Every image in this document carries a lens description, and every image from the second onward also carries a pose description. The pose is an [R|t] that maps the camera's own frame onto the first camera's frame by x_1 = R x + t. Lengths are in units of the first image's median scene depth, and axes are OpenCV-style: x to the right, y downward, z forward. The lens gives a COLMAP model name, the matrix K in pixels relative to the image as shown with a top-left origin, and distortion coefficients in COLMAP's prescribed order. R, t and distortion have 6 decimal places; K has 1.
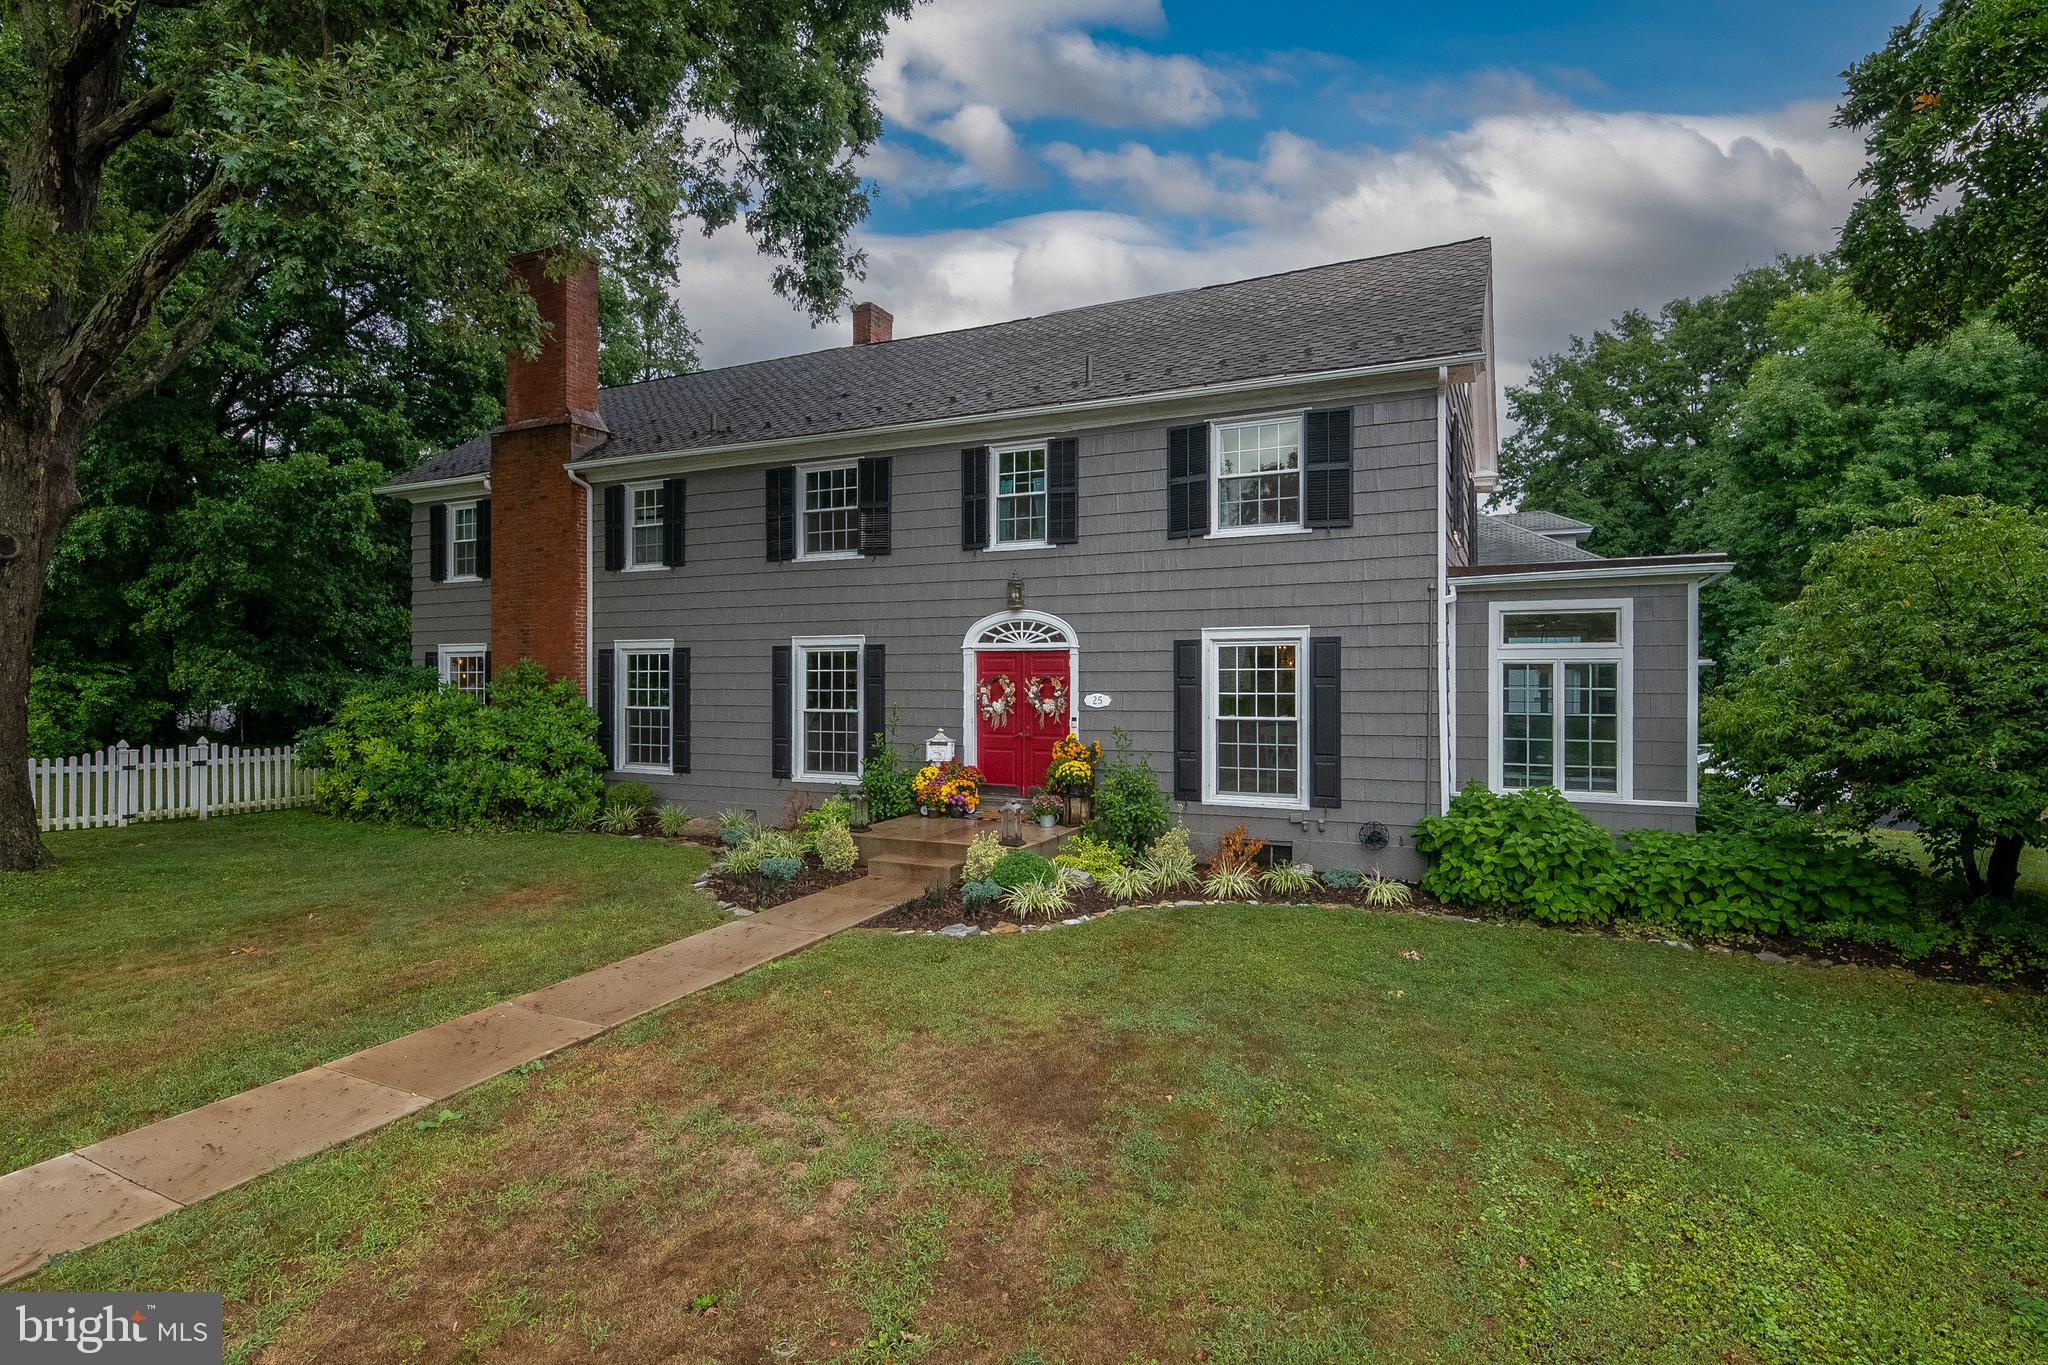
lens RADIAL K [[1003.4, 0, 1026.8], [0, 1003.4, 683.3], [0, 0, 1]] dist [-0.010080, -0.002197]
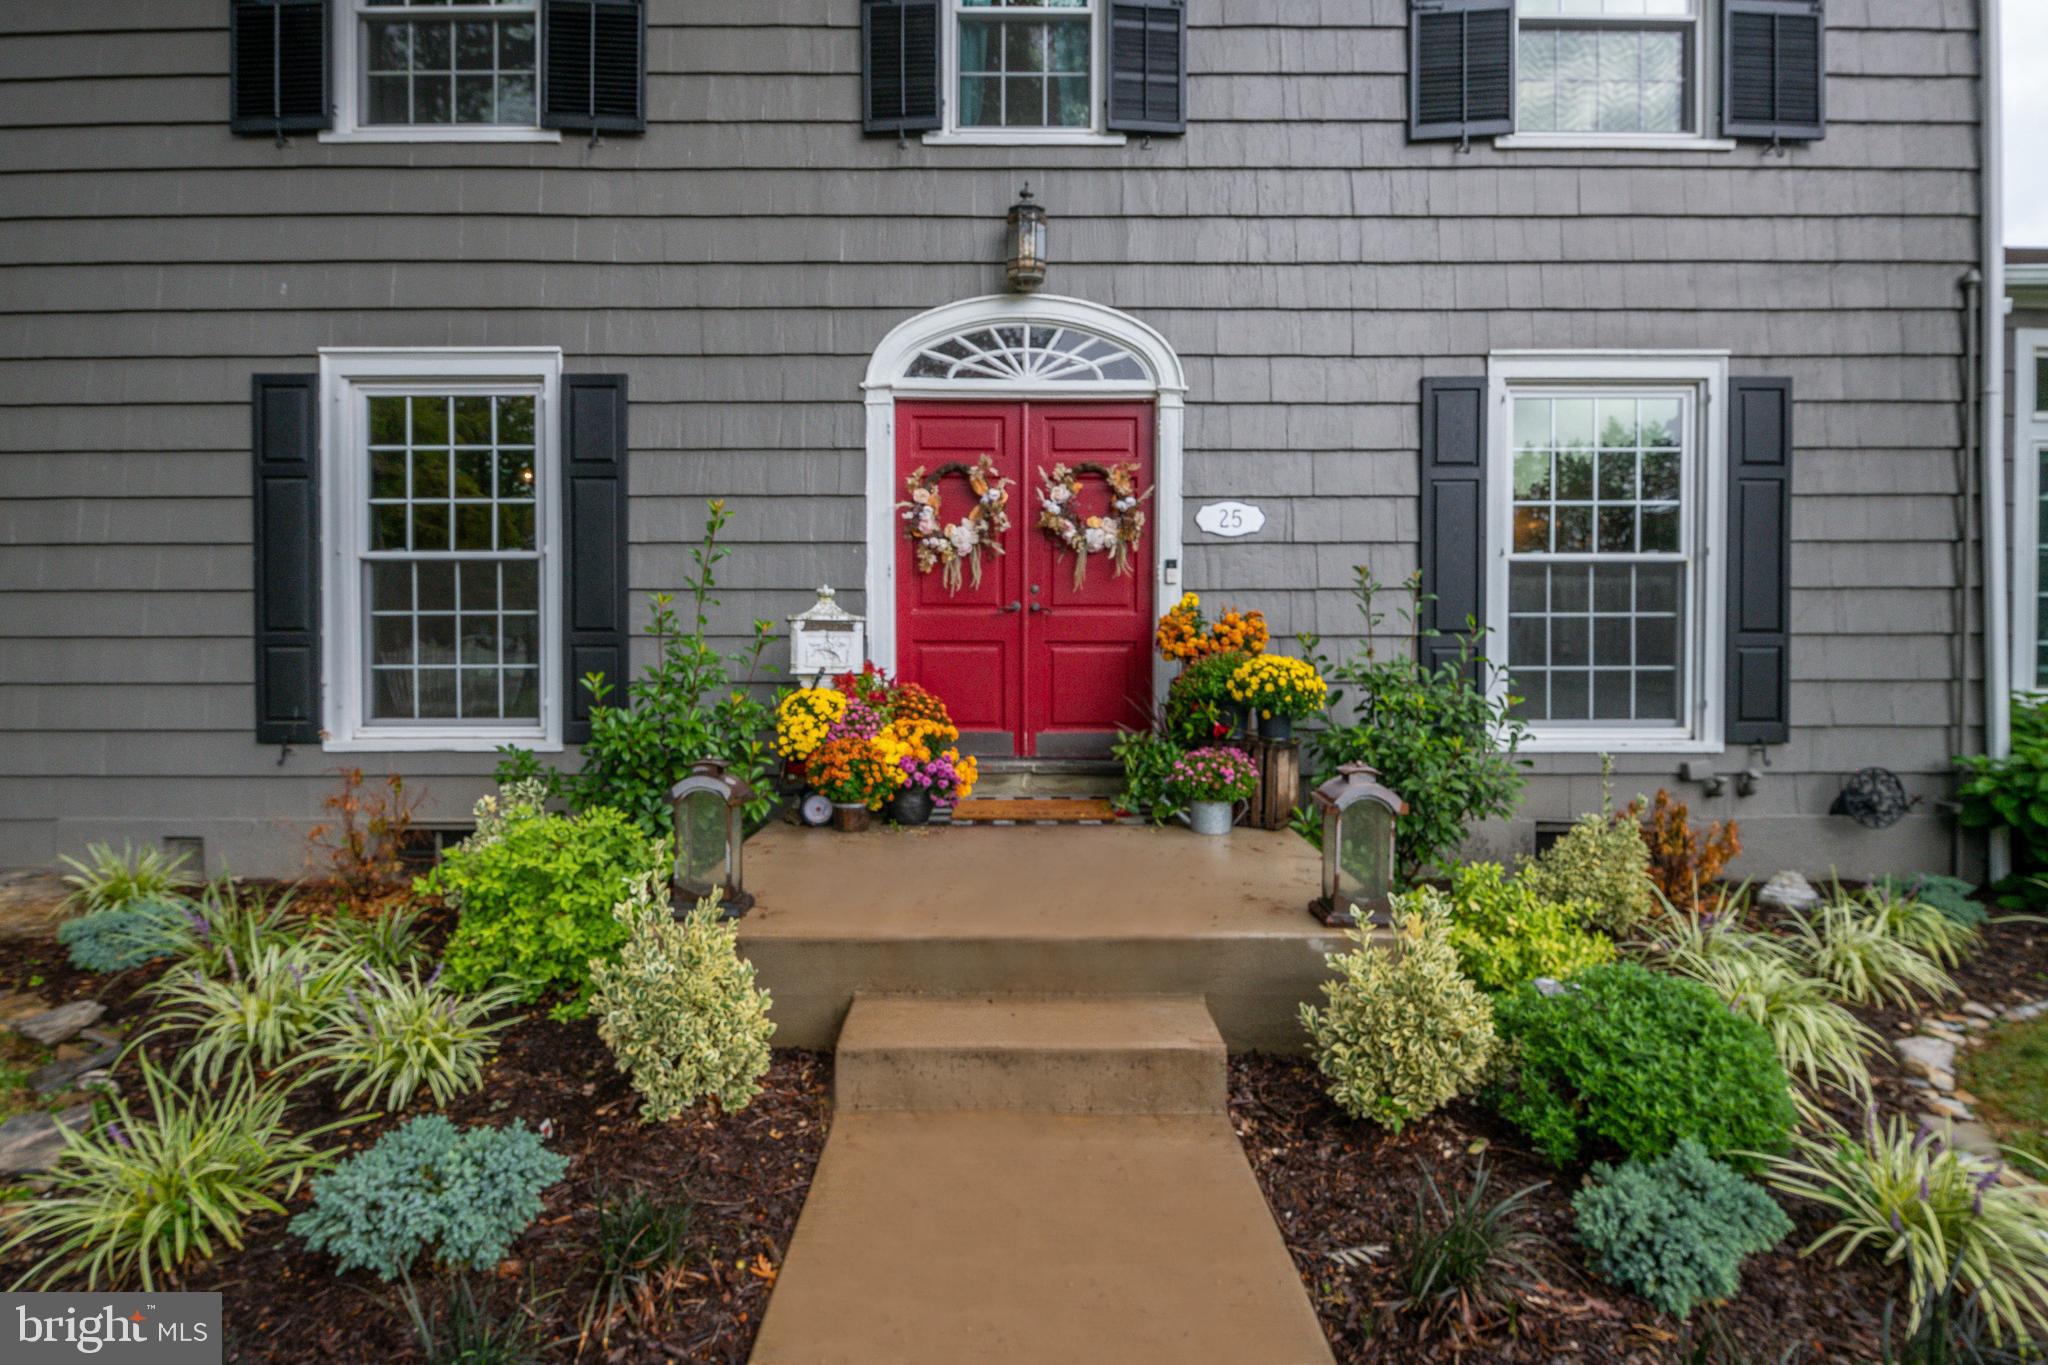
lens RADIAL K [[1003.4, 0, 1023.9], [0, 1003.4, 662.4], [0, 0, 1]] dist [-0.010080, -0.002197]
pose [[0.899755, -0.009111, 0.436299, -0.186230], [0.000277, 0.999794, 0.020307, 0.066842], [-0.436394, -0.018150, 0.899572, 0.642796]]
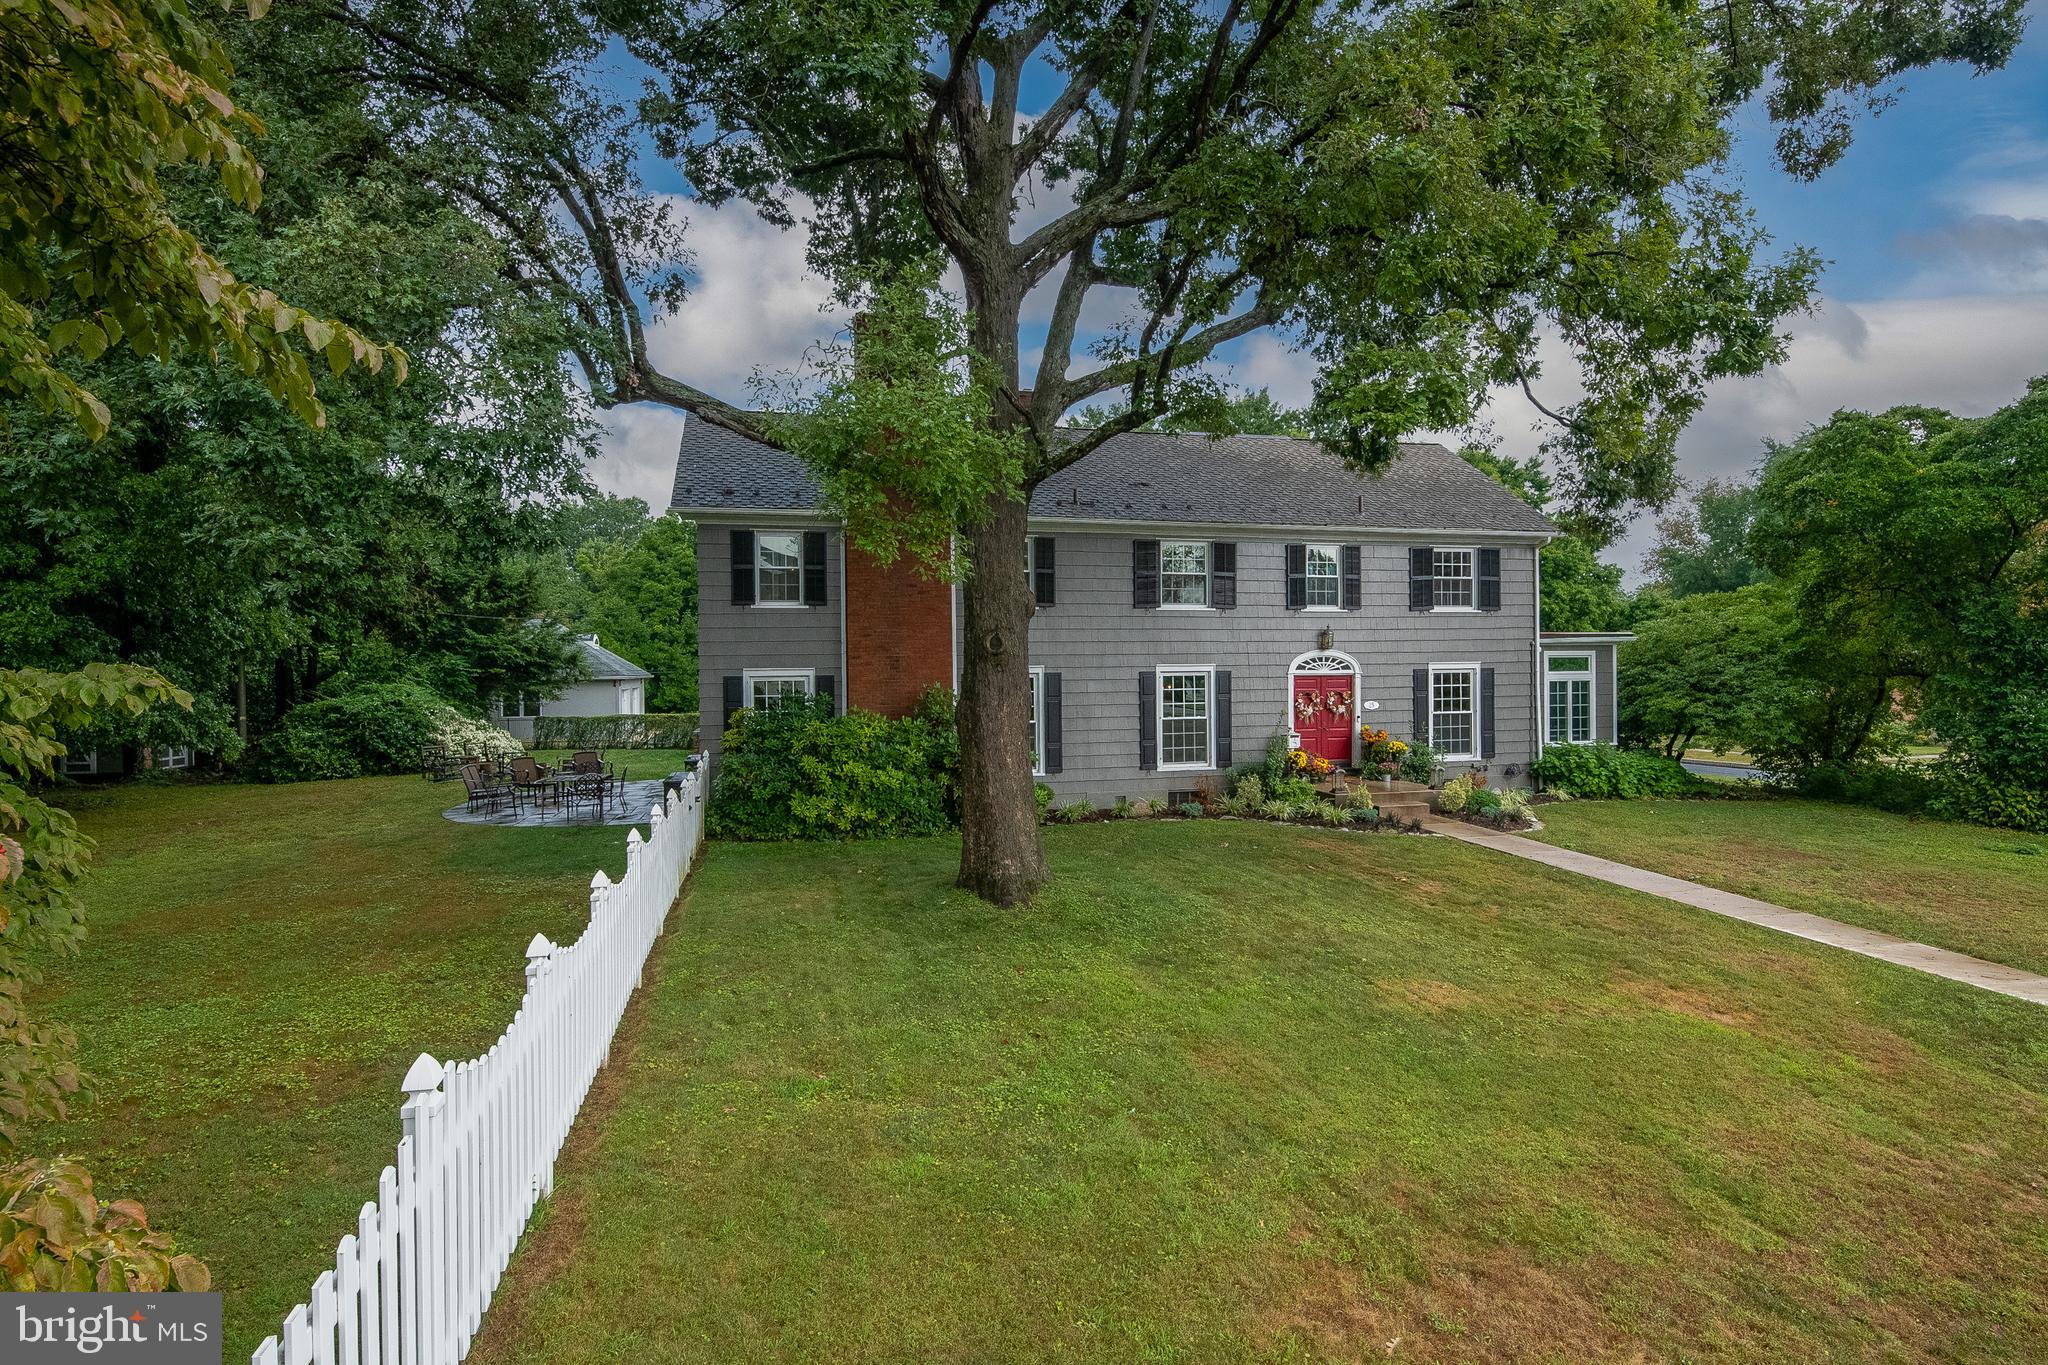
lens RADIAL K [[1003.4, 0, 964.0], [0, 1003.4, 680.9], [0, 0, 1]] dist [-0.010080, -0.002197]
pose [[0.791172, -0.019349, 0.611288, -1.441840], [0.011057, 0.999789, 0.017336, -0.057953], [-0.611494, -0.006957, 0.791218, 0.096544]]
